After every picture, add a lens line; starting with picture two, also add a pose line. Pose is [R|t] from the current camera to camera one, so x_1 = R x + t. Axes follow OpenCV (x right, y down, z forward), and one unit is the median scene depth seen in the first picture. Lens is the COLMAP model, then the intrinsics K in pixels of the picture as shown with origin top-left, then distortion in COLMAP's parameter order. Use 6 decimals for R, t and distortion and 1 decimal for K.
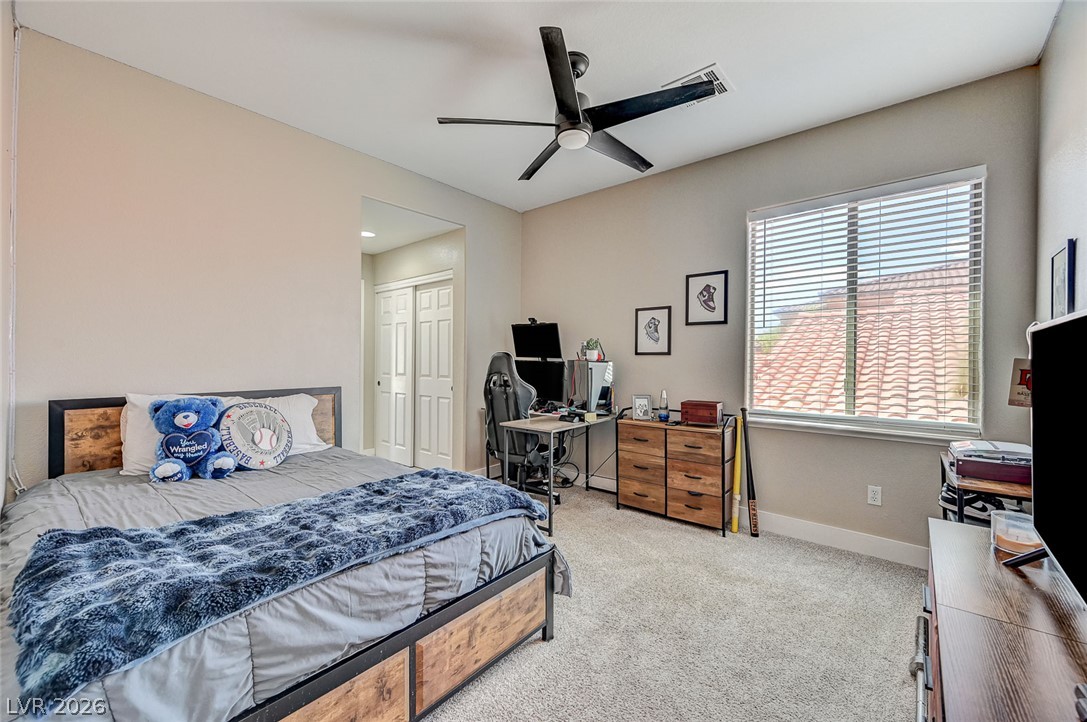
lens RADIAL K [[430.6, 0, 543.3], [0, 430.6, 366.7], [0, 0, 1]] dist [0.000015, 0.000375]
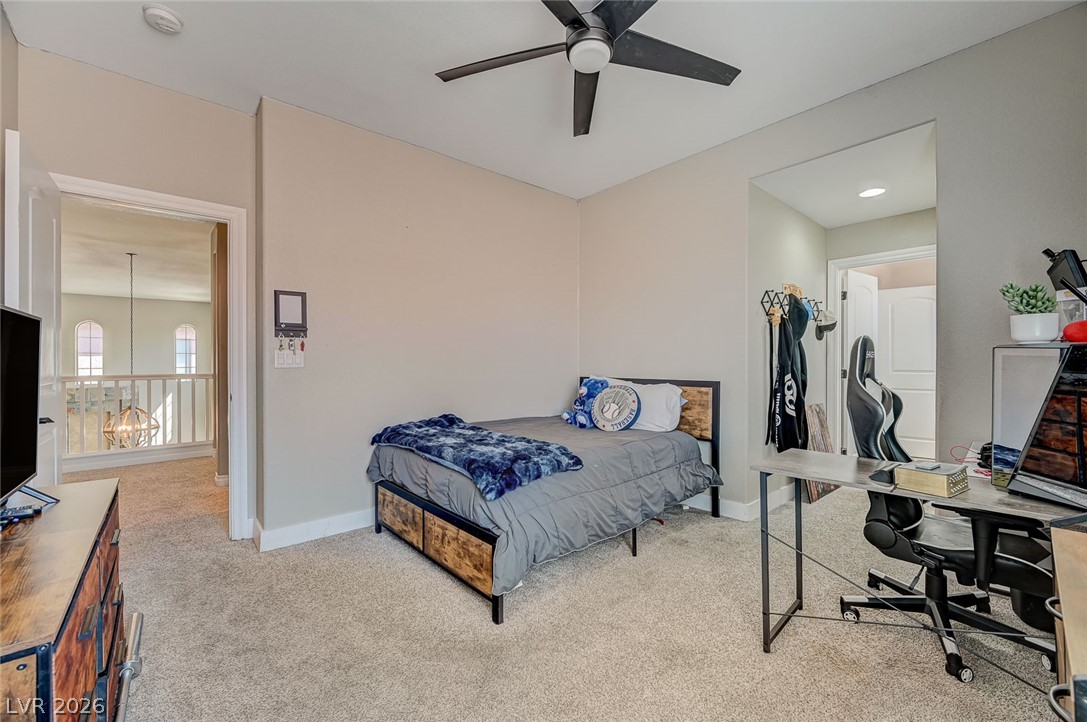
lens RADIAL K [[430.6, 0, 543.3], [0, 430.6, 366.7], [0, 0, 1]] dist [0.000015, 0.000375]
pose [[-0.124327, 0.005897, -0.992224, 1.052543], [-0.019803, 0.999768, 0.008424, 0.021047], [0.992044, 0.020697, -0.124181, 1.282948]]
